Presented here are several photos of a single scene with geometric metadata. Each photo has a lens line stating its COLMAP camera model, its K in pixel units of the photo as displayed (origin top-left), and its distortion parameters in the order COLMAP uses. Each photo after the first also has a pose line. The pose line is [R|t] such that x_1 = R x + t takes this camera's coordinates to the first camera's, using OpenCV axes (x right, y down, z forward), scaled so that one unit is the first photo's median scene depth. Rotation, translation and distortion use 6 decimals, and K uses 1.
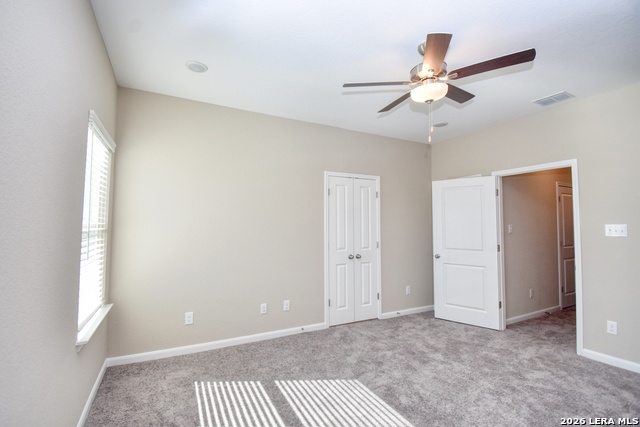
lens RADIAL K [[282.6, 0, 317.6], [0, 282.6, 213.6], [0, 0, 1]] dist [0.020773, -0.026104]
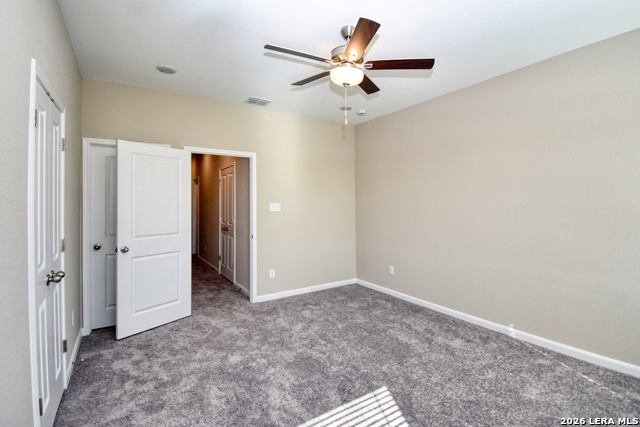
lens RADIAL K [[298.6, 0, 323.9], [0, 298.6, 202.3], [0, 0, 1]] dist [0.024050, -0.031269]
pose [[-0.100314, -0.002636, 0.994952, -0.416832], [-0.043497, 0.999052, -0.001738, 0.018952], [-0.994005, -0.043451, -0.100334, 0.704458]]
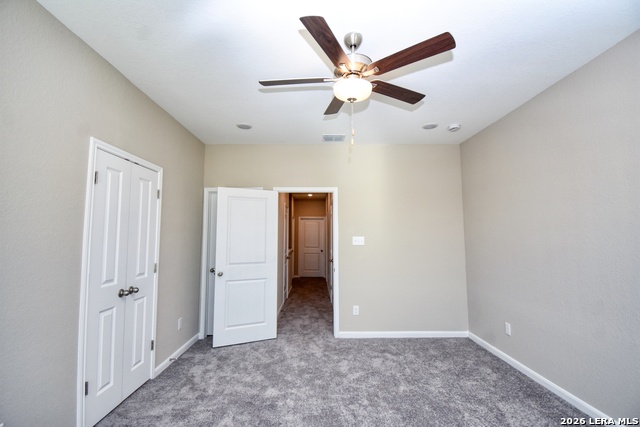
lens RADIAL K [[282.6, 0, 317.6], [0, 282.6, 213.6], [0, 0, 1]] dist [0.020773, -0.026104]
pose [[0.454431, 0.064637, 0.888434, -0.259741], [-0.036954, 0.997873, -0.053697, 0.004123], [-0.890015, -0.008430, 0.455853, 0.407919]]
